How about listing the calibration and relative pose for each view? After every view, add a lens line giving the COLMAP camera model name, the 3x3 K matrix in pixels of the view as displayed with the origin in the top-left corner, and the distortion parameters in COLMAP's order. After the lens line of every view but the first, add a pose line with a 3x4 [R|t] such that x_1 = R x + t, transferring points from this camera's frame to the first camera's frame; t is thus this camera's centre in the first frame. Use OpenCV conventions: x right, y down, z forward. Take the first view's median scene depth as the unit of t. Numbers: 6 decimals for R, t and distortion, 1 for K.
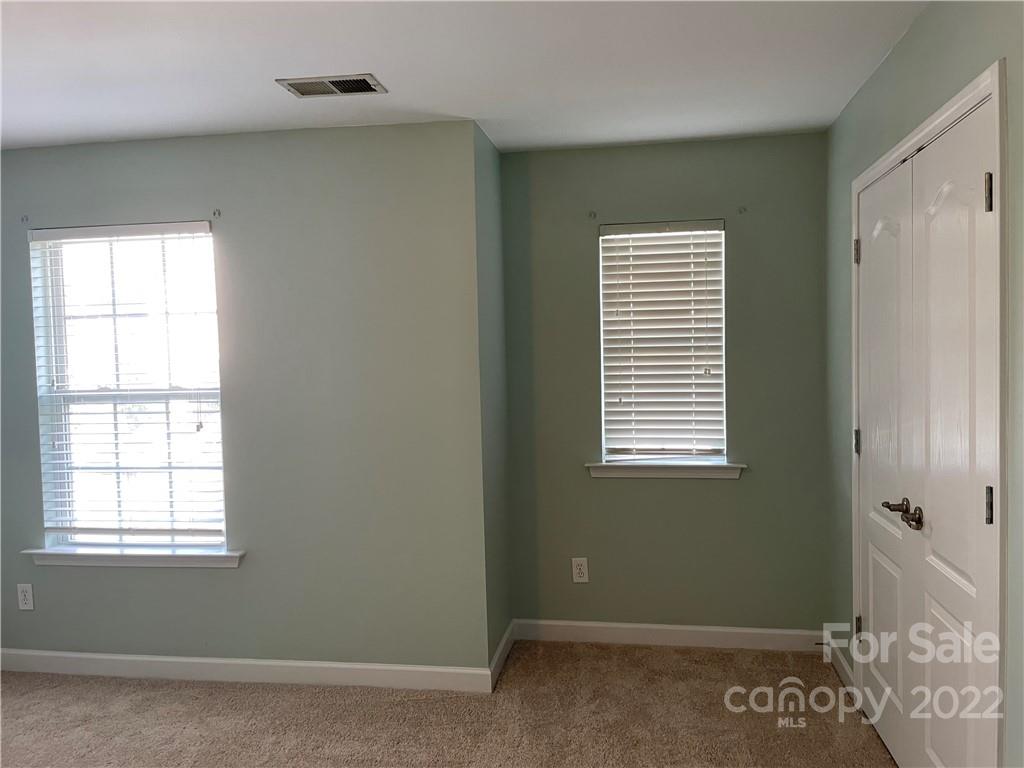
lens RADIAL K [[775.4, 0, 510.5], [0, 775.4, 387.7], [0, 0, 1]] dist [0.102378, -0.144057]
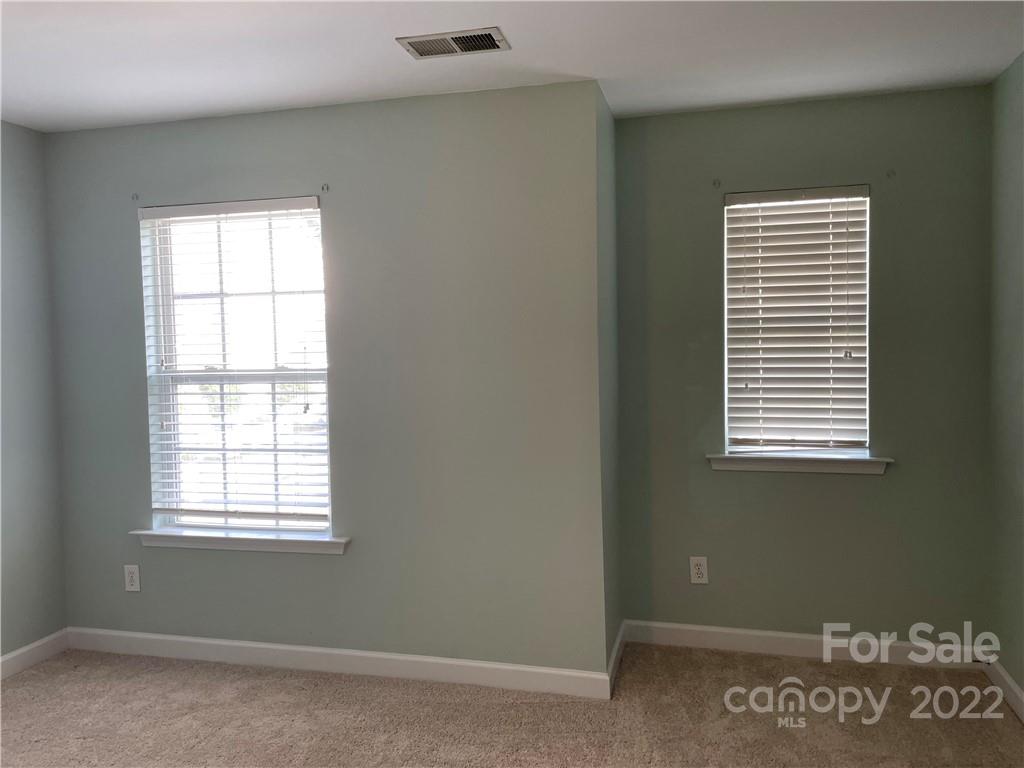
lens RADIAL K [[781.8, 0, 495.9], [0, 781.8, 379.9], [0, 0, 1]] dist [0.102427, -0.143534]
pose [[0.994569, 0.007870, -0.103781, -0.058765], [-0.007505, 0.999964, 0.003907, 0.008416], [0.103808, -0.003107, 0.994592, 0.053287]]
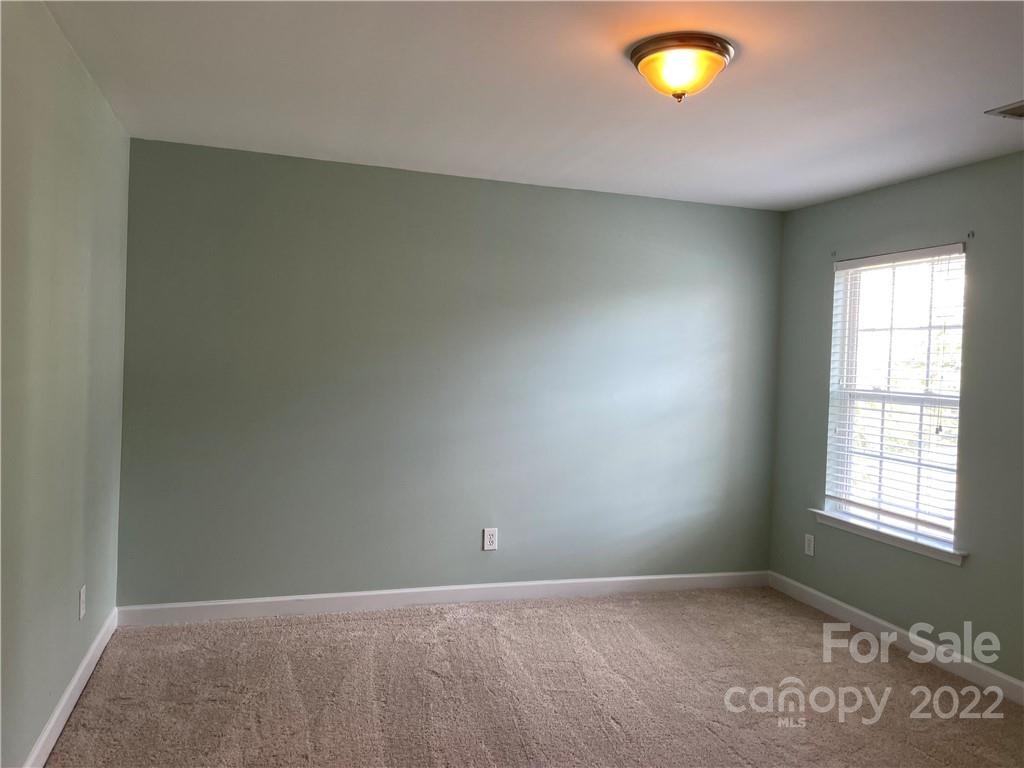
lens RADIAL K [[780.8, 0, 510.7], [0, 780.8, 376.2], [0, 0, 1]] dist [0.107025, -0.156419]
pose [[0.441025, 0.061307, -0.895398, 0.318607], [-0.085206, 0.996018, 0.026229, -0.003093], [0.893441, 0.064726, 0.444493, -0.034829]]
